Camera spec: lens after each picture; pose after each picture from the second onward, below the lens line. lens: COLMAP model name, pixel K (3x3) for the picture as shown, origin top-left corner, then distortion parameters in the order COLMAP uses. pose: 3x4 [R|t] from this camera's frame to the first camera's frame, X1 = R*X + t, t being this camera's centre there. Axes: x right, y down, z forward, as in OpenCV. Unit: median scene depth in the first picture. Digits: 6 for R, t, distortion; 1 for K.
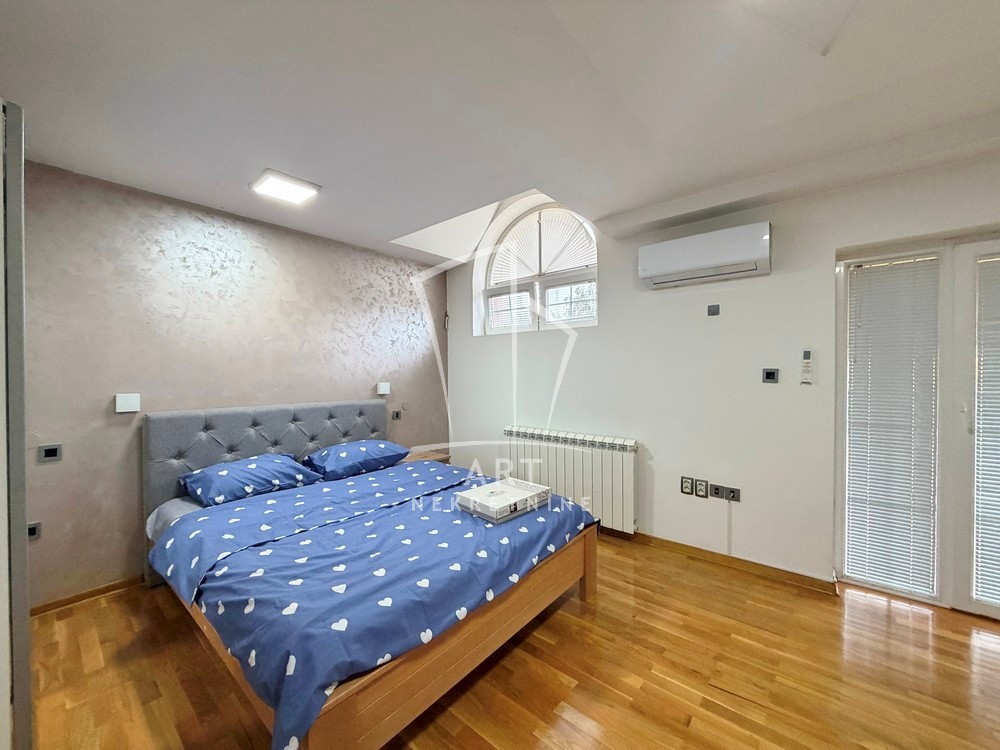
lens RADIAL K [[397.6, 0, 495.6], [0, 397.6, 375.8], [0, 0, 1]] dist [-0.002206, 0.000038]
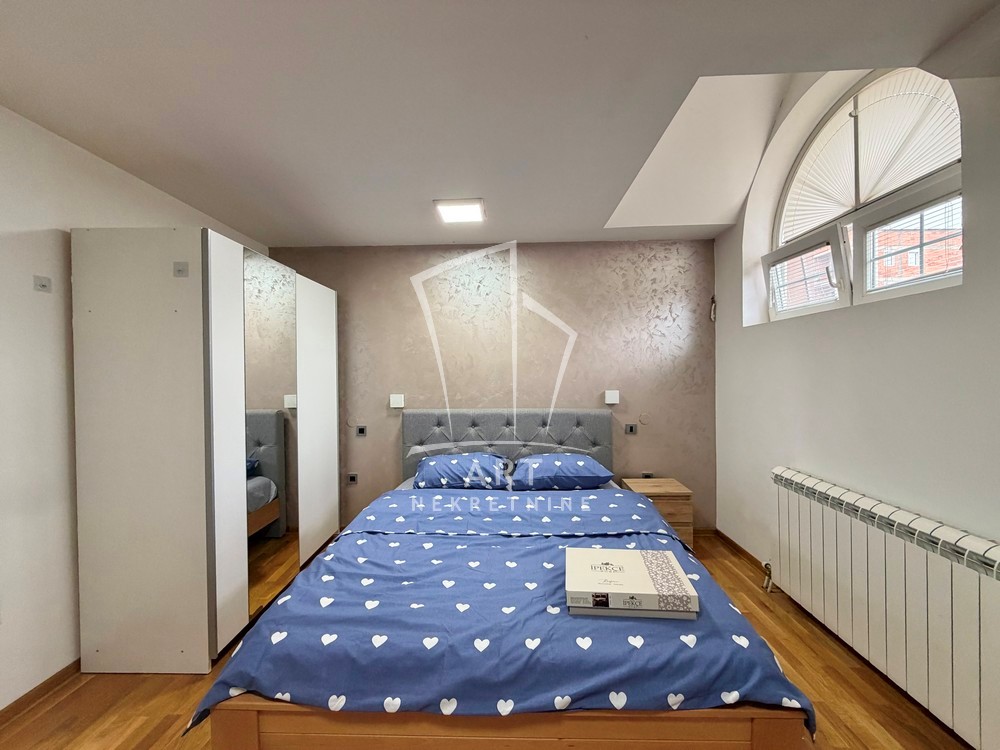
lens RADIAL K [[397.6, 0, 495.6], [0, 397.6, 375.8], [0, 0, 1]] dist [-0.002206, 0.000038]
pose [[0.615019, 0.008483, -0.788467, 0.386195], [-0.003607, 0.999962, 0.007945, -0.032760], [0.788504, -0.002042, 0.615026, 0.405218]]
